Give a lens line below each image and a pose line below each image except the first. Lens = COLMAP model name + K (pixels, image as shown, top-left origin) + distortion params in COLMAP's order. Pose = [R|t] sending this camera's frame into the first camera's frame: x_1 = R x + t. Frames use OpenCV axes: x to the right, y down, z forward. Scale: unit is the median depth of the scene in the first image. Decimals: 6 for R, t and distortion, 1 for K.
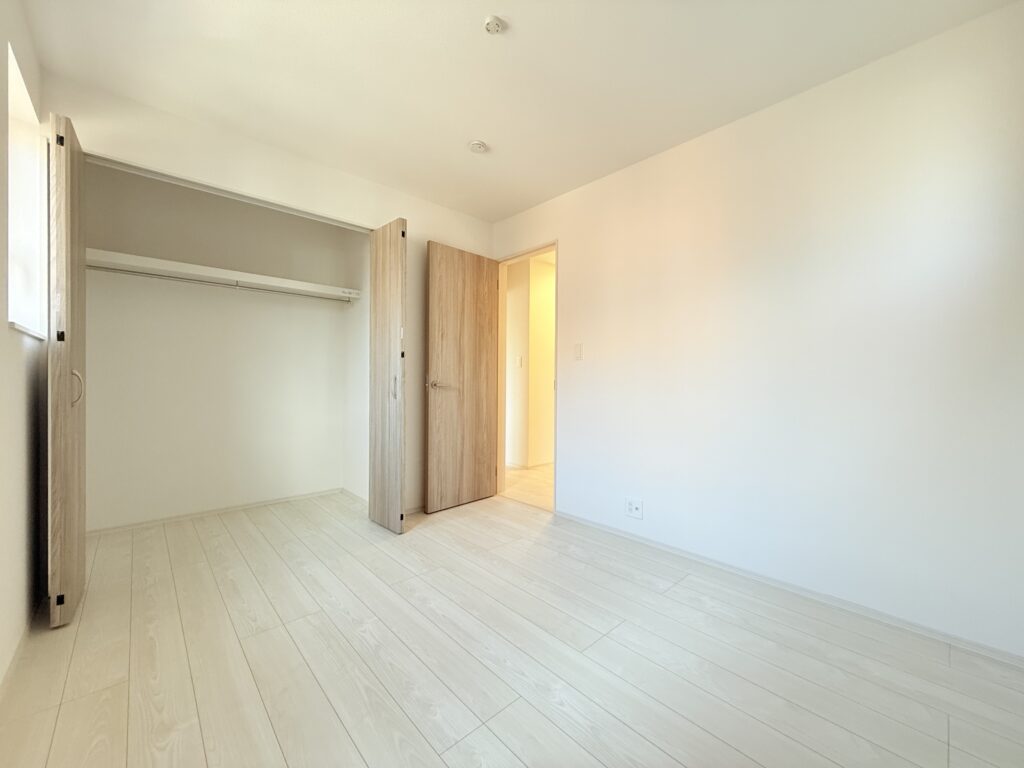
lens RADIAL K [[403.2, 0, 512.0], [0, 403.2, 384.0], [0, 0, 1]] dist [-0.014743, 0.000061]
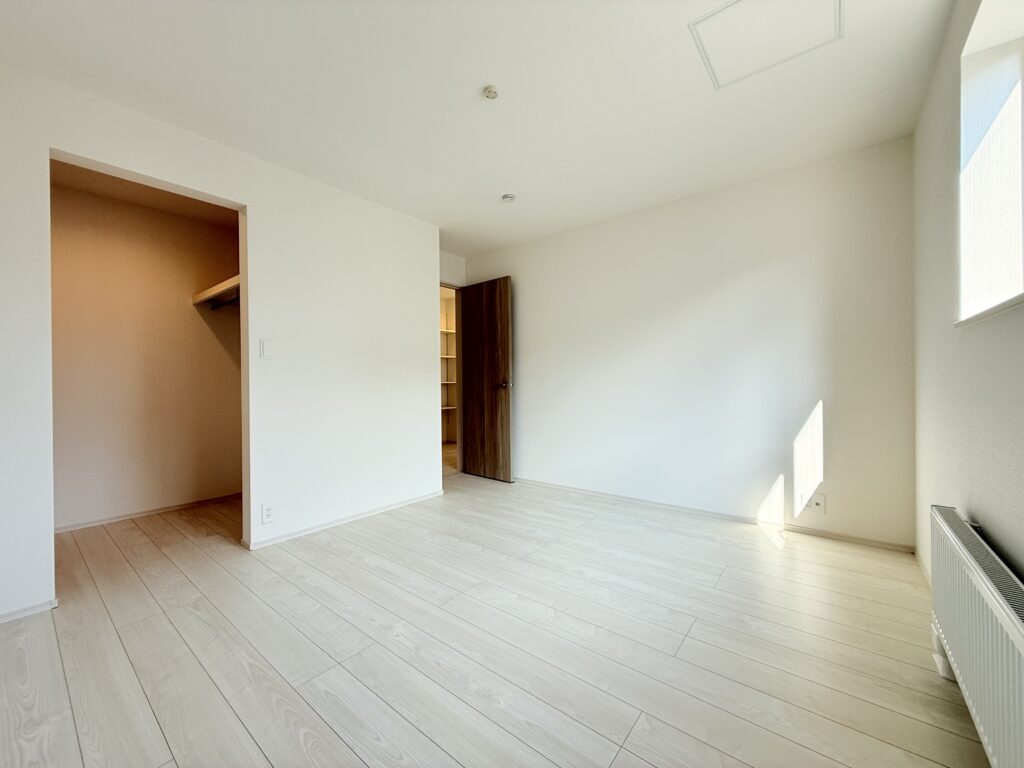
lens RADIAL K [[406.0, 0, 509.4], [0, 406.0, 383.4], [0, 0, 1]] dist [-0.000530, -0.000127]
pose [[0.989378, -0.026542, 0.142920, 0.228708], [0.027169, 0.999628, -0.002439, 0.010456], [-0.142802, 0.006296, 0.989731, -0.241366]]
